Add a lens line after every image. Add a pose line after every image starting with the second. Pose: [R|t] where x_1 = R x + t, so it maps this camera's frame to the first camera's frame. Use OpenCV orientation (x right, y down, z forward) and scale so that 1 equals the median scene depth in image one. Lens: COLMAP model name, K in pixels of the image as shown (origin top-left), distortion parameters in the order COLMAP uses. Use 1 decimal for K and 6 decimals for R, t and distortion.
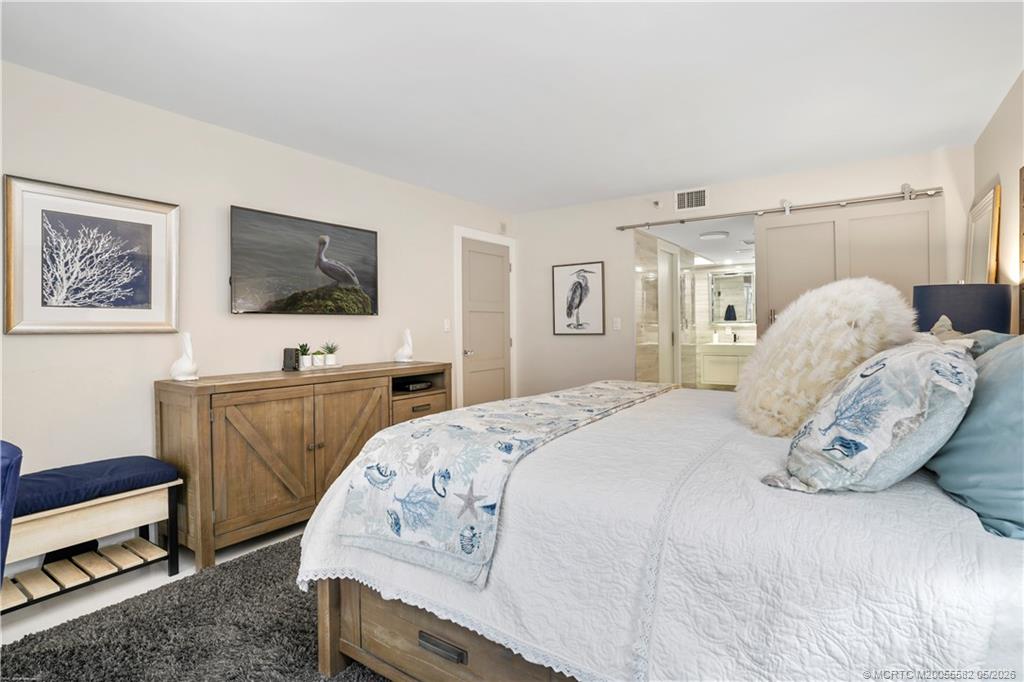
lens RADIAL K [[509.9, 0, 509.5], [0, 509.9, 334.0], [0, 0, 1]] dist [-0.037867, 0.019235]
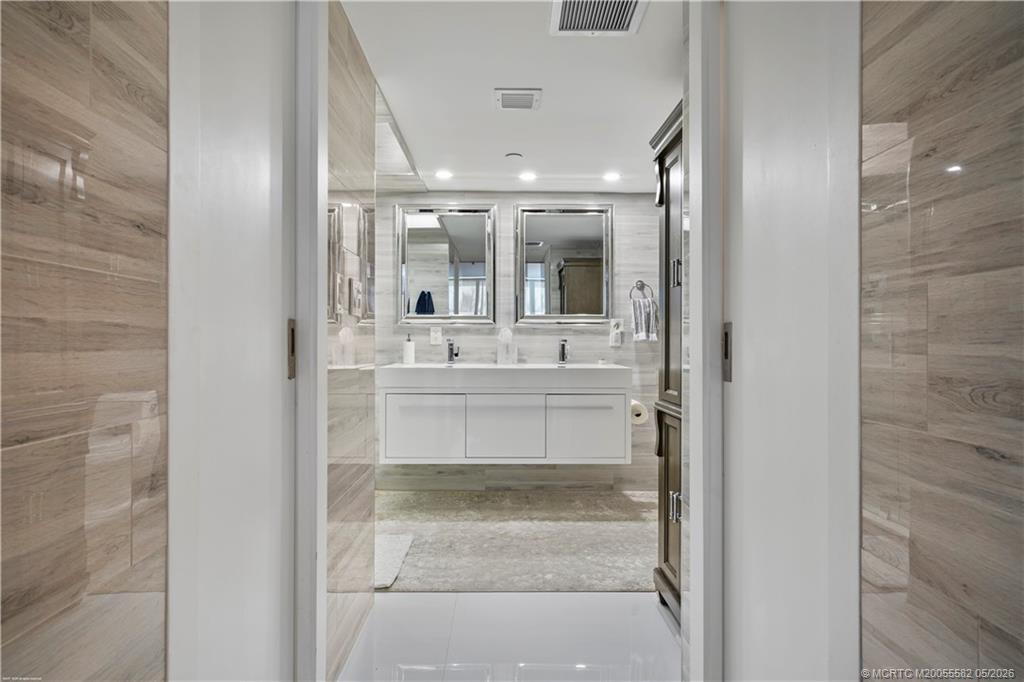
lens RADIAL K [[569.4, 0, 507.5], [0, 569.4, 342.9], [0, 0, 1]] dist [-0.000763, 0.000184]
pose [[0.811164, 0.011317, 0.584710, 0.190170], [0.002520, 0.999736, -0.022846, 0.011462], [-0.584814, 0.020005, 0.810921, 0.557834]]
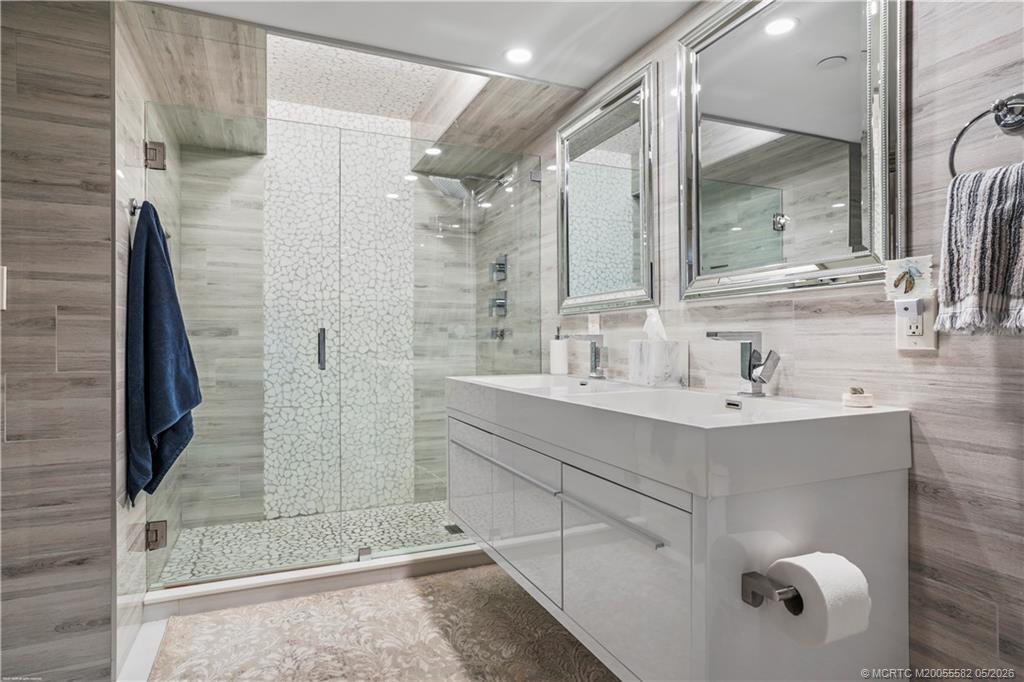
lens RADIAL K [[569.4, 0, 507.5], [0, 569.4, 342.9], [0, 0, 1]] dist [-0.000763, 0.000184]
pose [[0.844134, 0.008155, -0.536070, 0.525576], [-0.016264, 0.999814, -0.010401, 0.004975], [0.535885, 0.017498, 0.844109, 0.714406]]
